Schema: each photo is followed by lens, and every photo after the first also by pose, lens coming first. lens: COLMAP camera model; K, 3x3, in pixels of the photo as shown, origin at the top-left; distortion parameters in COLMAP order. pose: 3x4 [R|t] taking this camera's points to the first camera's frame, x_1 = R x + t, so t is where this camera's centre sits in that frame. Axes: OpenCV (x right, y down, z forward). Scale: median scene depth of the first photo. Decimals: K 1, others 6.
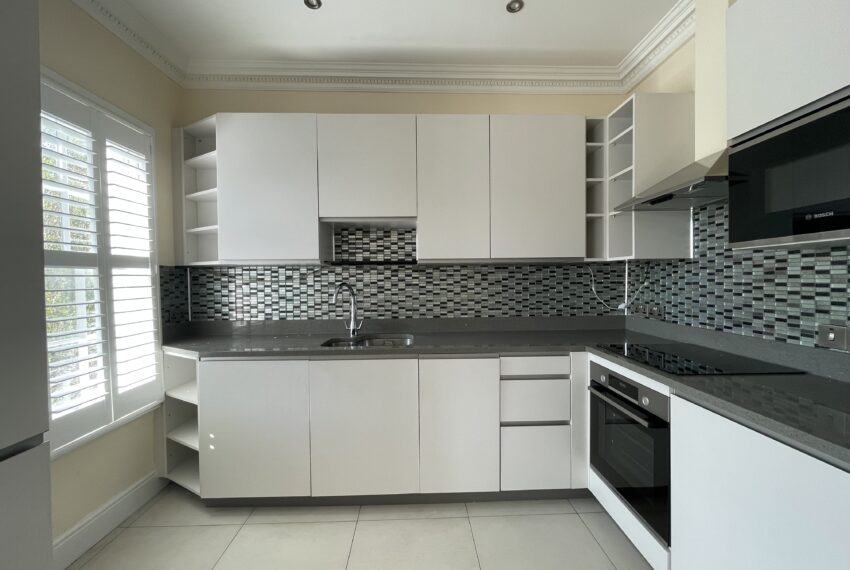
lens RADIAL K [[343.4, 0, 425.0], [0, 343.4, 285.0], [0, 0, 1]] dist [-0.001309, -0.000176]
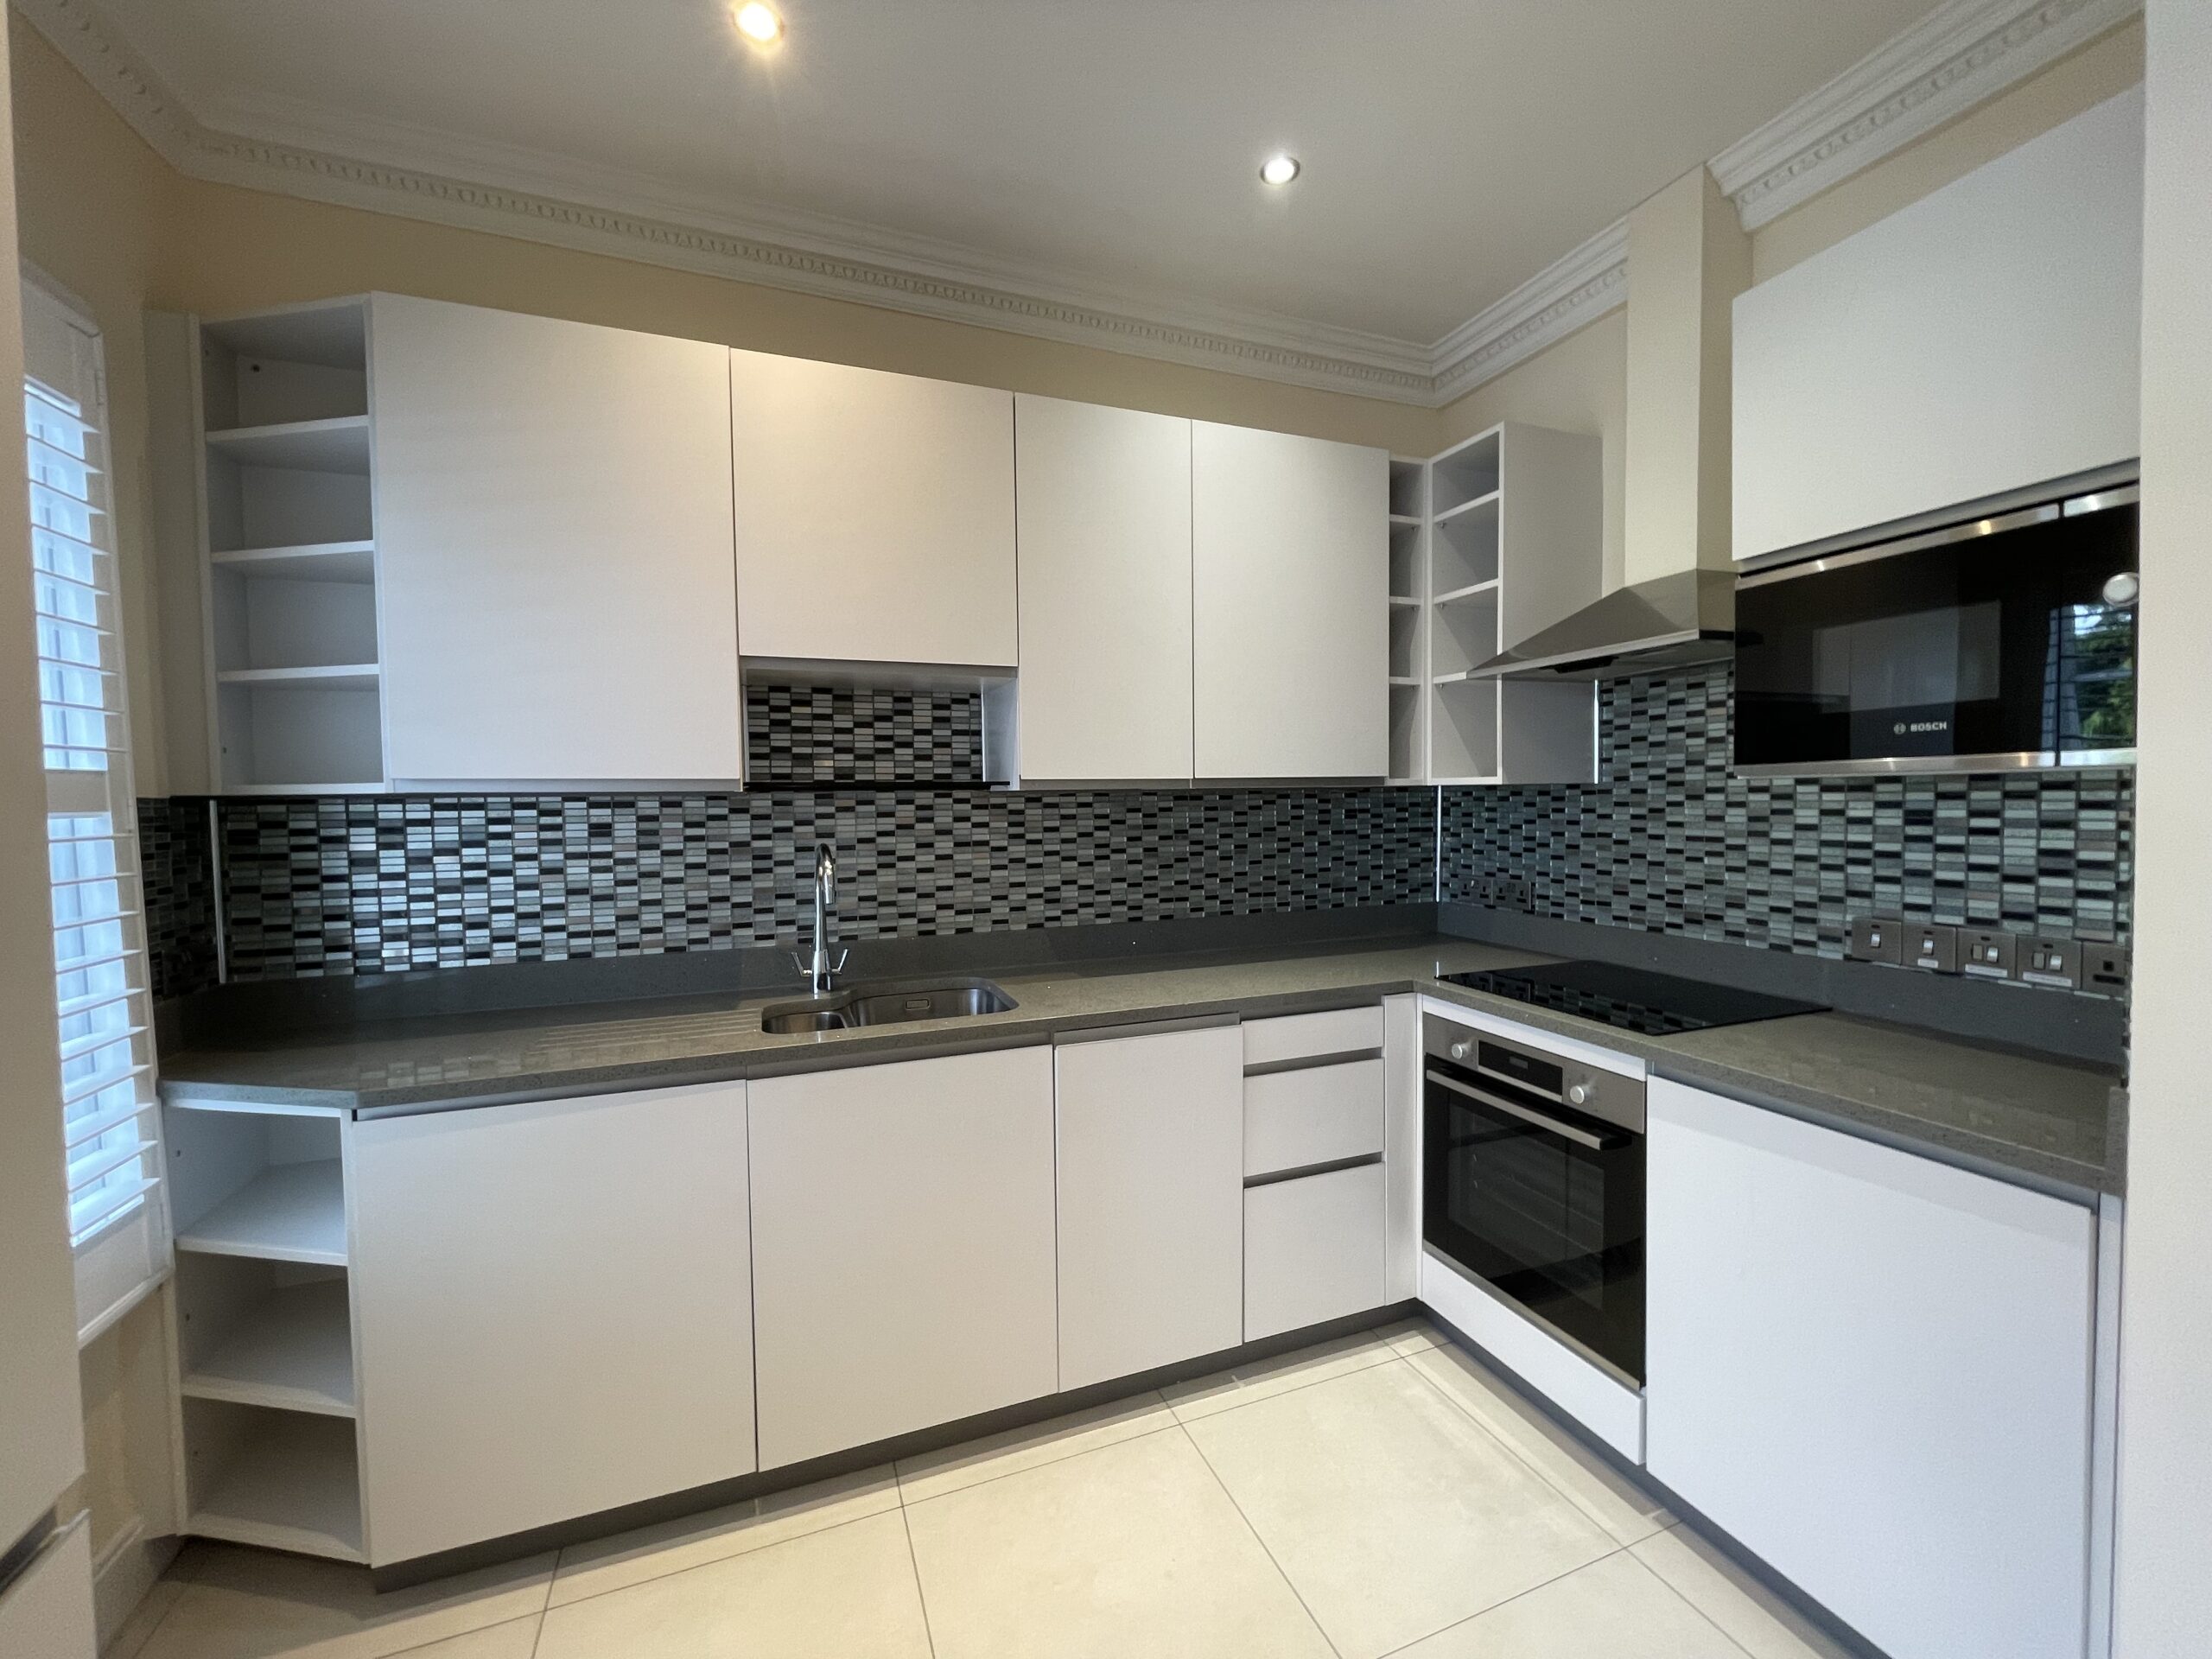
lens RADIAL K [[890.8, 0, 1106.0], [0, 890.8, 829.5], [0, 0, 1]] dist [-0.000598, -0.000374]
pose [[0.943262, -0.014257, 0.331743, -0.242276], [0.009408, 0.999824, 0.016218, -0.033338], [-0.331916, -0.012177, 0.943230, 0.040931]]
